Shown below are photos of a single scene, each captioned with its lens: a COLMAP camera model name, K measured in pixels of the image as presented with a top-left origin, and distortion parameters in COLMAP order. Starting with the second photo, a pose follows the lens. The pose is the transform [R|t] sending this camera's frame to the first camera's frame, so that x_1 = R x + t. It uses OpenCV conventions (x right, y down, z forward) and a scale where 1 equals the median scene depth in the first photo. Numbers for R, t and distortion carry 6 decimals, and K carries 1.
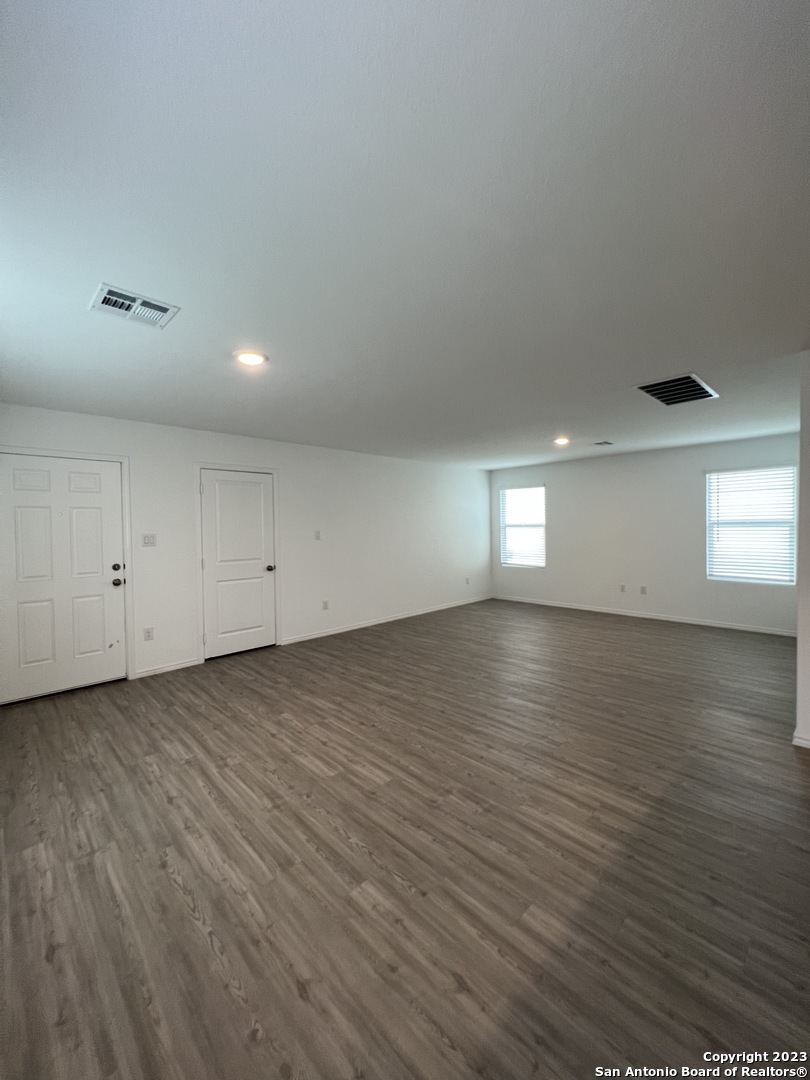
lens RADIAL K [[428.7, 0, 405.2], [0, 428.7, 538.3], [0, 0, 1]] dist [0.001956, -0.000172]
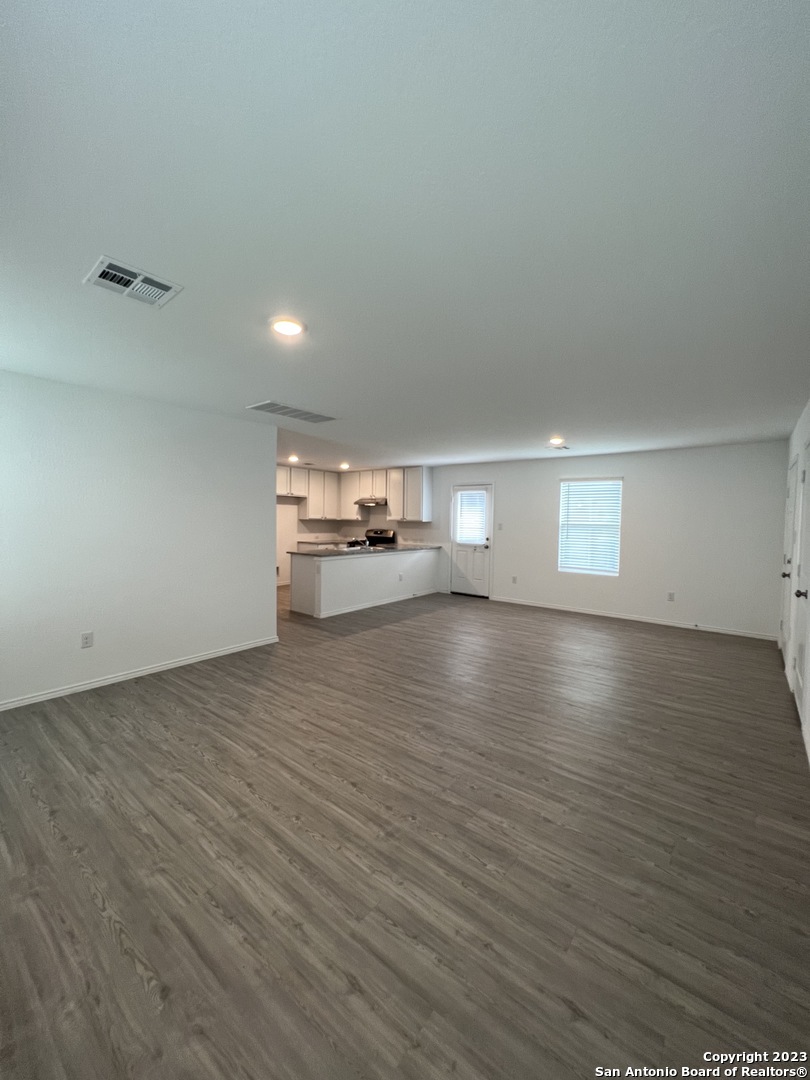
lens RADIAL K [[428.7, 0, 402.9], [0, 428.7, 532.3], [0, 0, 1]] dist [0.001956, -0.000172]
pose [[-0.991653, 0.002909, -0.128905, 0.424338], [-0.005177, 0.998041, 0.062346, -0.068072], [0.128834, 0.062493, -0.989695, 1.973898]]
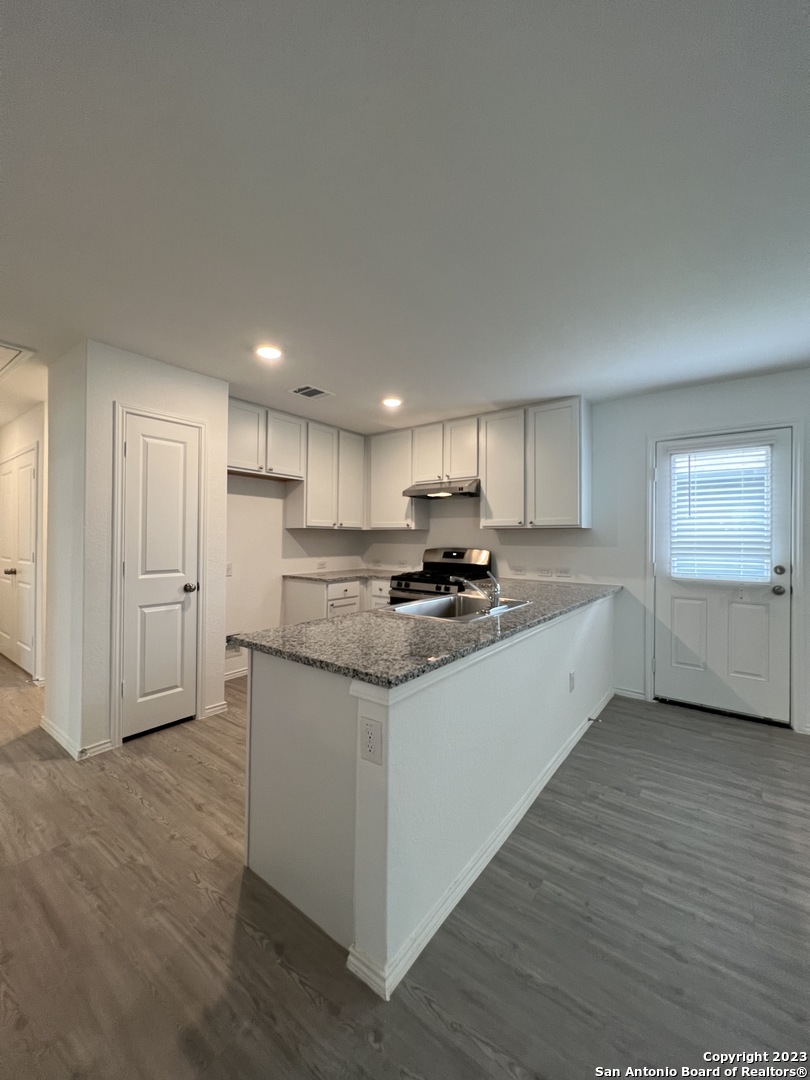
lens RADIAL K [[428.7, 0, 404.4], [0, 428.7, 531.7], [0, 0, 1]] dist [0.001956, -0.000172]
pose [[-0.987497, 0.009838, -0.157331, 0.558475], [0.006472, 0.999739, 0.021896, -0.003350], [0.157506, 0.020604, -0.987303, 0.700474]]
